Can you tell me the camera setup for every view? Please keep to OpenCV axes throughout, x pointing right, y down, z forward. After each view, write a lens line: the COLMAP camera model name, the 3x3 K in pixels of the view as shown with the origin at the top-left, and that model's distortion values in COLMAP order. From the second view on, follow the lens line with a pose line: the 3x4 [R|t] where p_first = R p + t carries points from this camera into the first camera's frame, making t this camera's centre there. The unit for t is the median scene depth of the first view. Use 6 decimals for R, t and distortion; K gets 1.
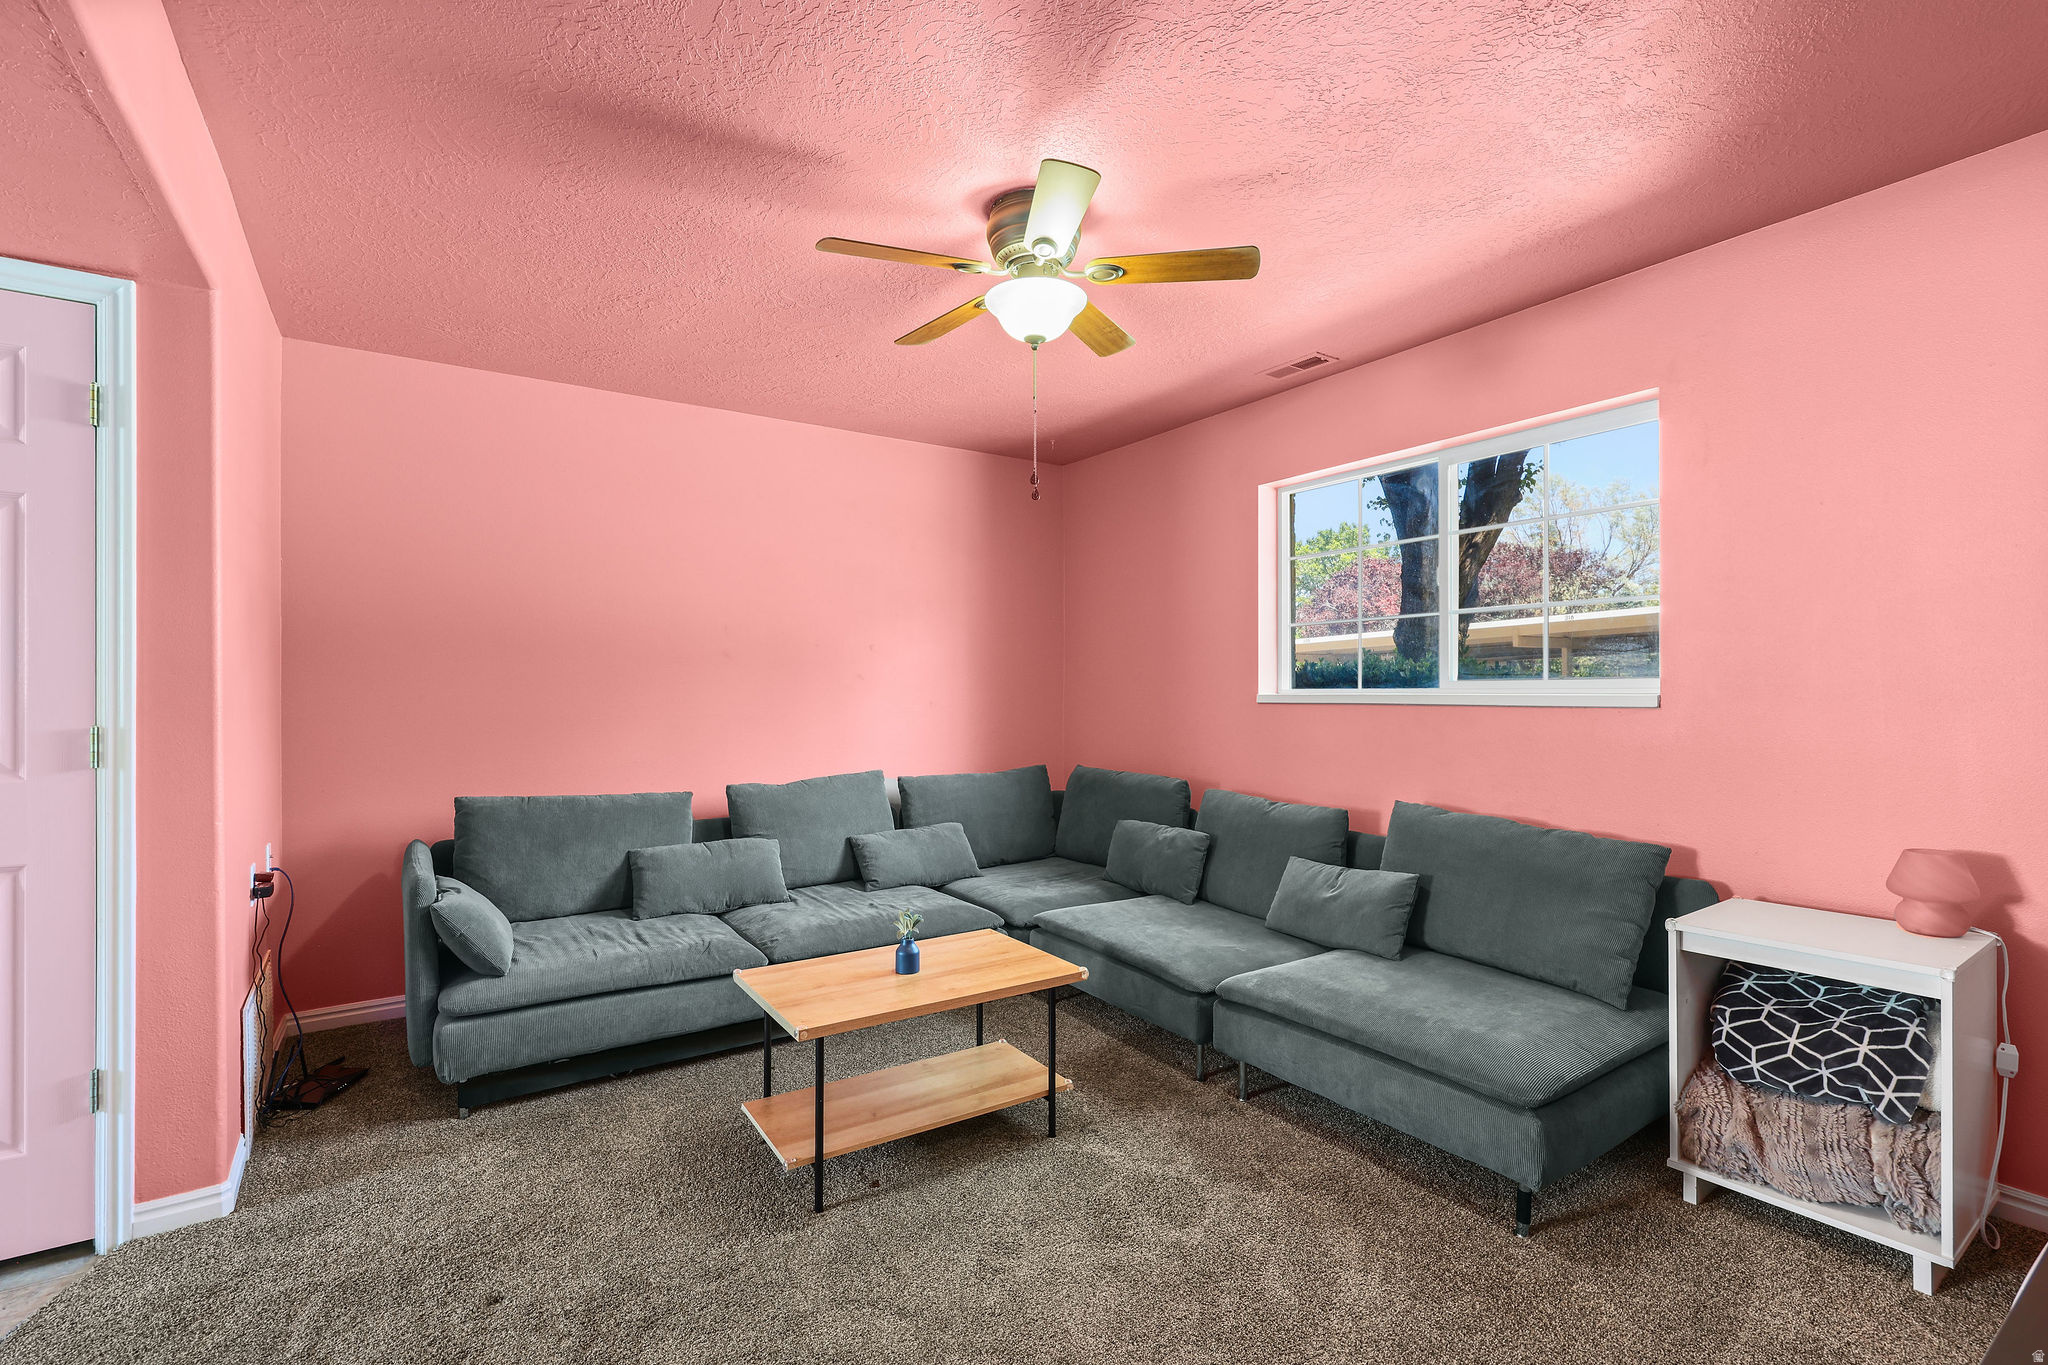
lens RADIAL K [[924.7, 0, 1013.1], [0, 924.7, 697.0], [0, 0, 1]] dist [-0.004376, 0.001245]
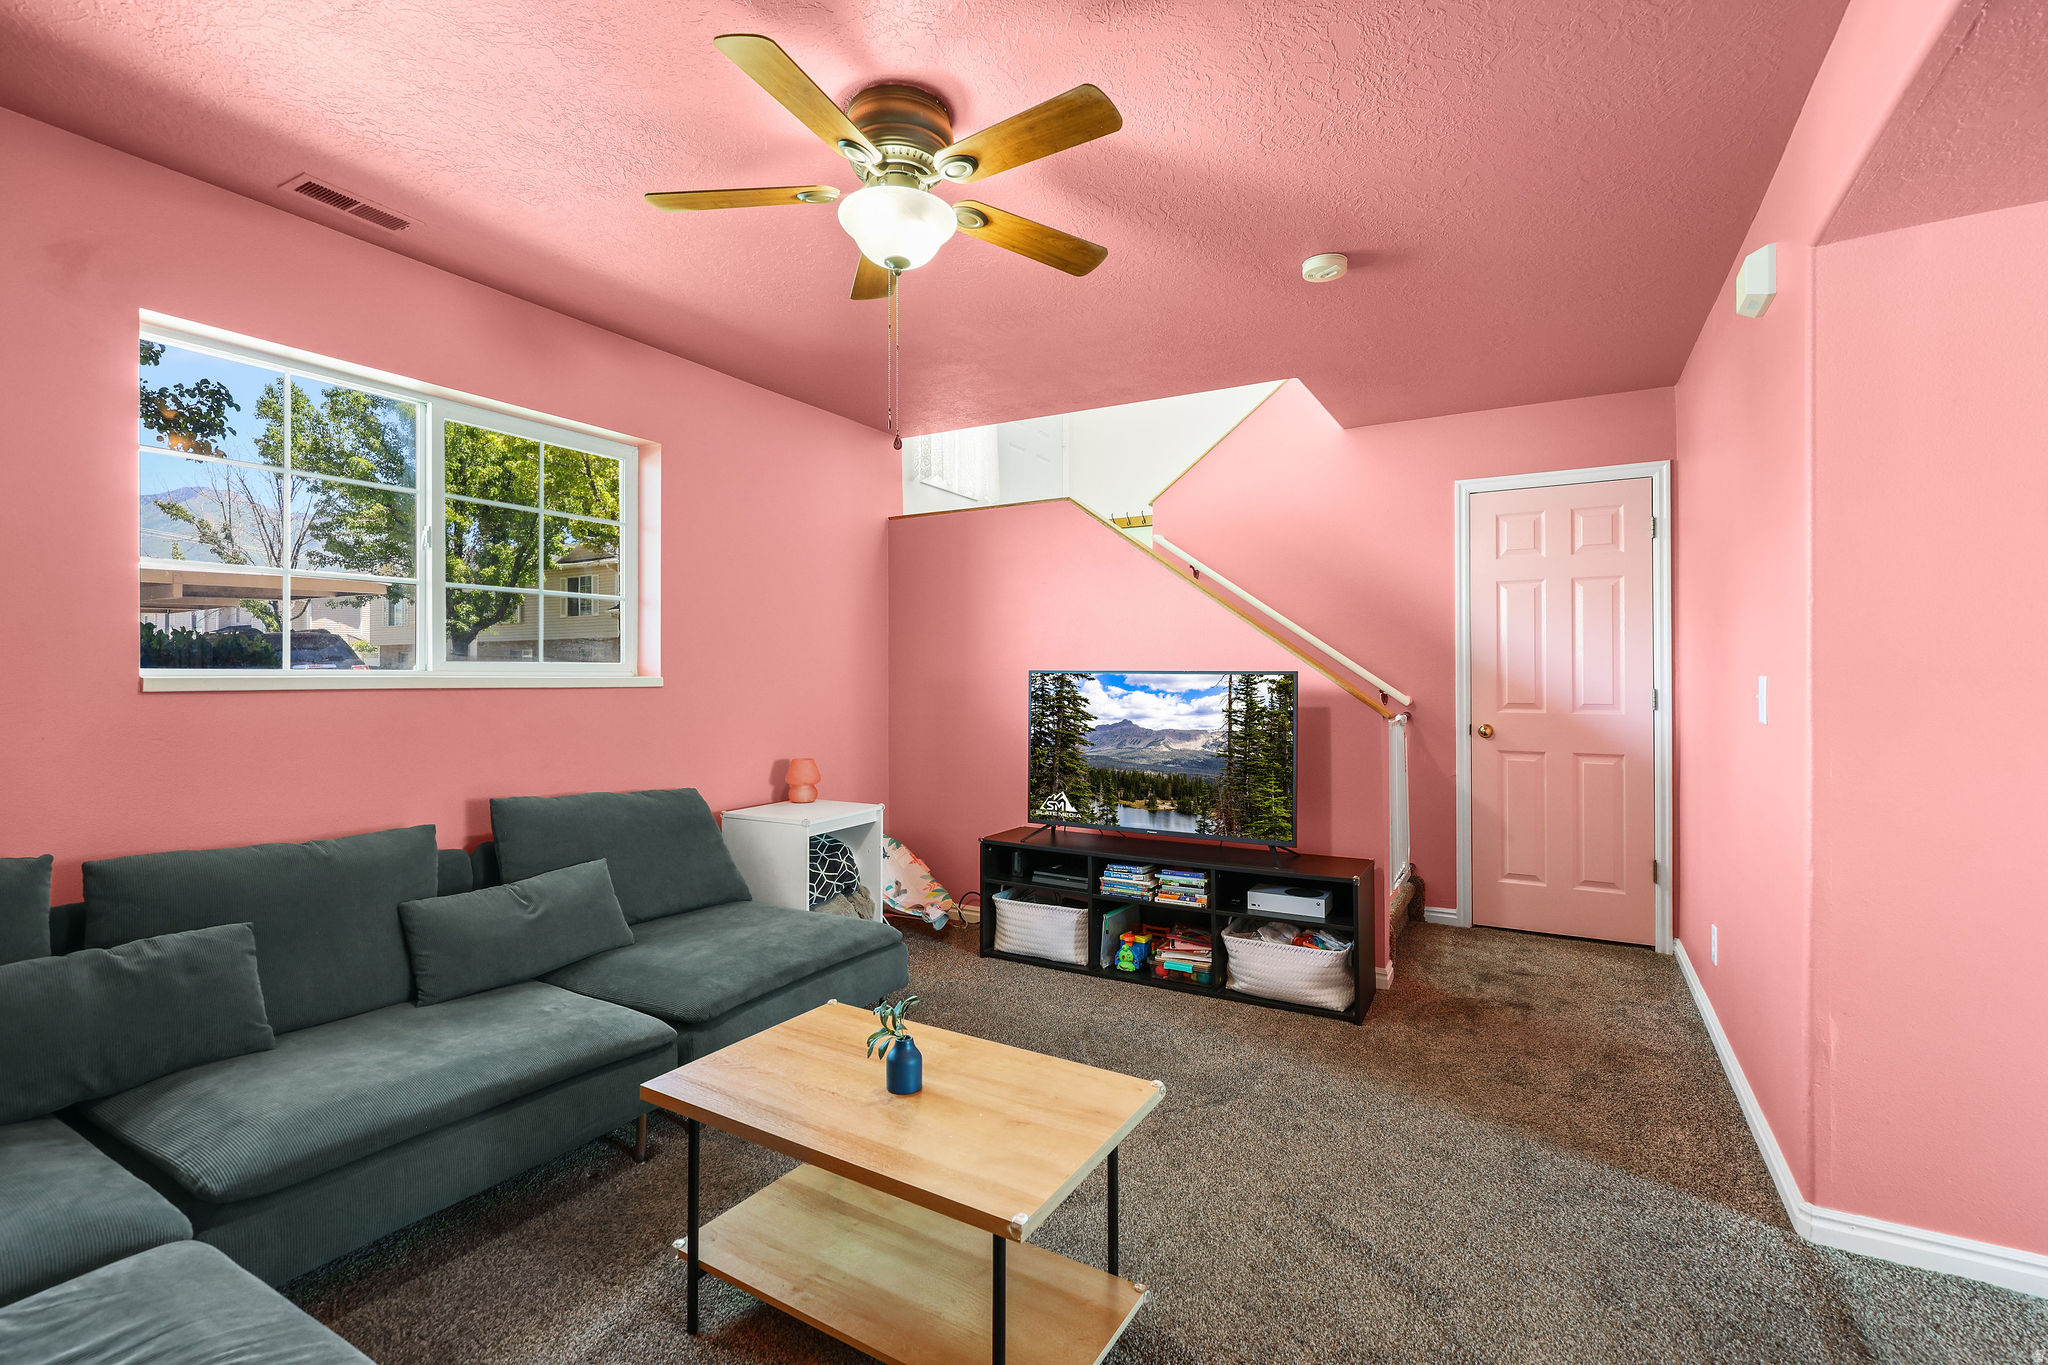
lens RADIAL K [[924.7, 0, 1007.6], [0, 924.7, 679.0], [0, 0, 1]] dist [-0.004376, 0.001245]
pose [[-0.450872, -0.002501, 0.892585, -0.623682], [0.002989, 0.999986, 0.004312, -0.003619], [-0.892584, 0.004612, -0.450858, 1.026496]]
